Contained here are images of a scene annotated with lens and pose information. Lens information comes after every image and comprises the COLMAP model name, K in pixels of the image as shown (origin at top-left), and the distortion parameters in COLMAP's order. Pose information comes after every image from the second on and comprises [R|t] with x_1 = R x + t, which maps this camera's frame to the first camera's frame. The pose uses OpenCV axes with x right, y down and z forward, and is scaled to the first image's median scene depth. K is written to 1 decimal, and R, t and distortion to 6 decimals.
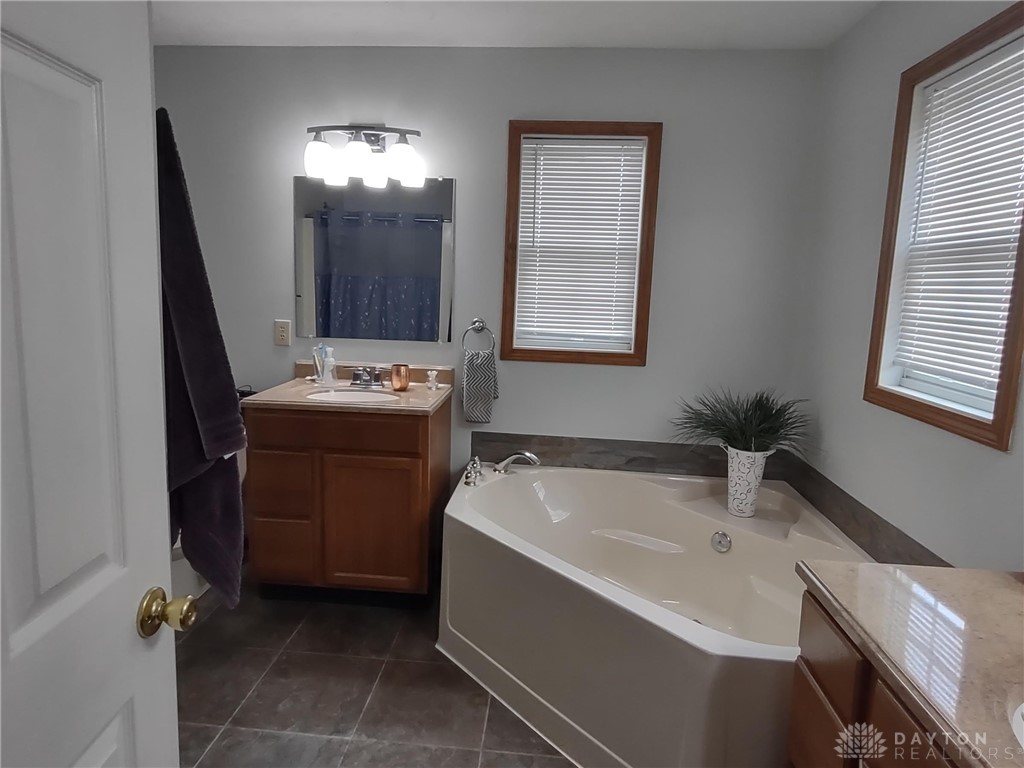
lens RADIAL K [[618.1, 0, 509.6], [0, 618.1, 385.1], [0, 0, 1]] dist [0.007293, -0.003256]
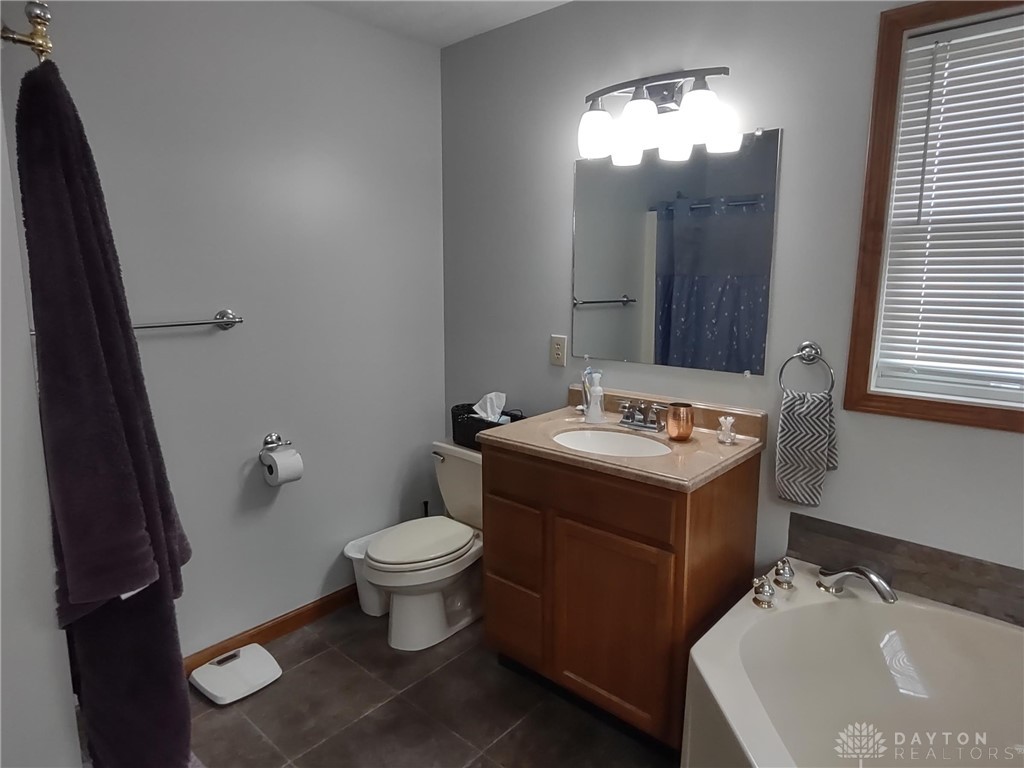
lens RADIAL K [[618.1, 0, 510.1], [0, 618.1, 374.3], [0, 0, 1]] dist [0.007293, -0.003256]
pose [[0.794608, 0.065548, -0.603574, 0.093243], [-0.071392, 0.997345, 0.014324, -0.061781], [0.602911, 0.031708, 0.797178, 0.304964]]
